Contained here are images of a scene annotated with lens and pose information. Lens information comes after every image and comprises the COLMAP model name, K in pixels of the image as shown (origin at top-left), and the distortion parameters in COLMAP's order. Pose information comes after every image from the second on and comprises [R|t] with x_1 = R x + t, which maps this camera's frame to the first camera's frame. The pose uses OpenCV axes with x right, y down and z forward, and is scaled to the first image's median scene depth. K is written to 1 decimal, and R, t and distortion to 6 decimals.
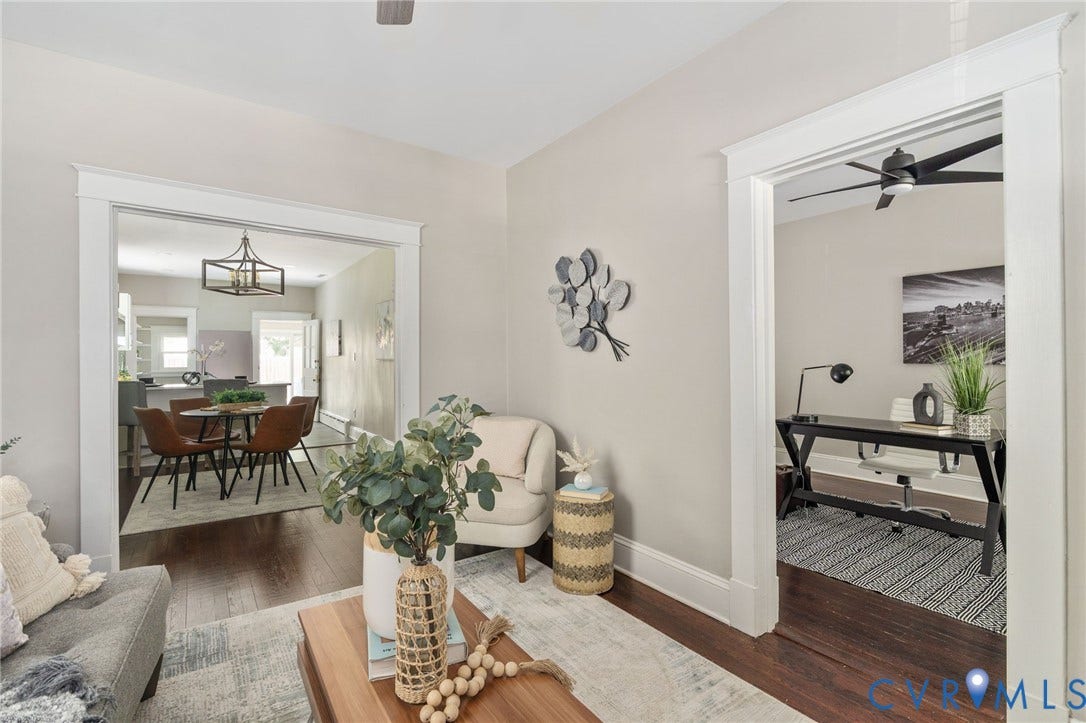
lens RADIAL K [[495.2, 0, 547.0], [0, 495.2, 359.6], [0, 0, 1]] dist [-0.012573, 0.003234]
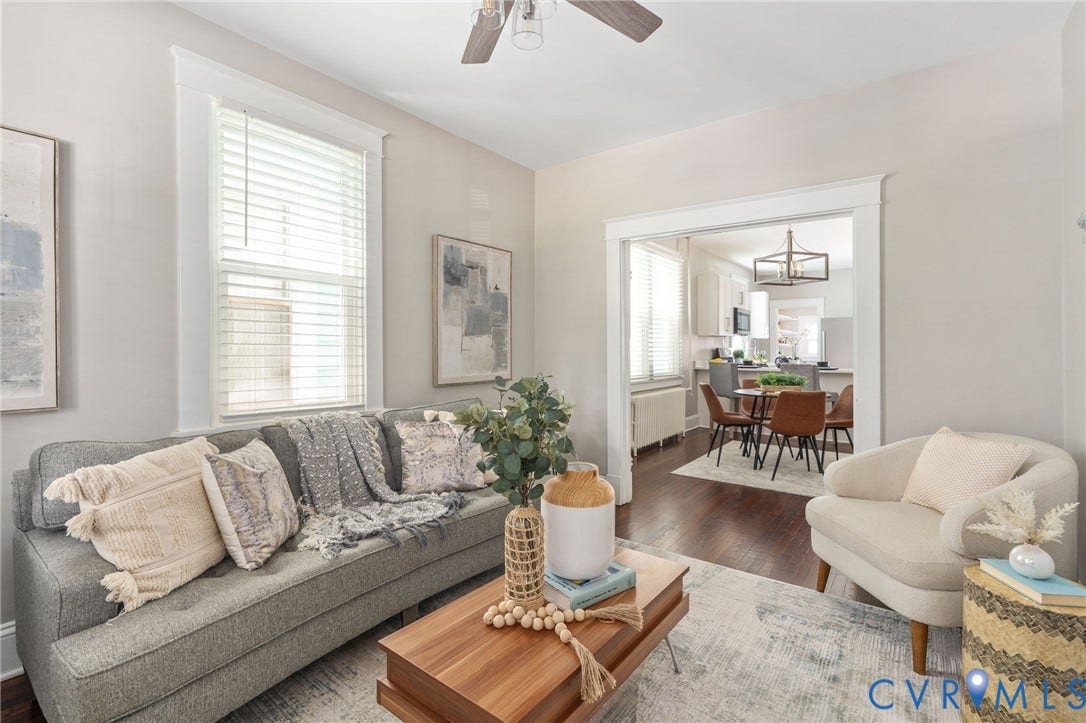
lens RADIAL K [[495.2, 0, 543.5], [0, 495.2, 350.0], [0, 0, 1]] dist [-0.012573, 0.003234]
pose [[0.301128, 0.003585, -0.953577, 0.263026], [0.007122, 0.999957, 0.006009, -0.001413], [0.953557, -0.008601, 0.301090, 0.183835]]
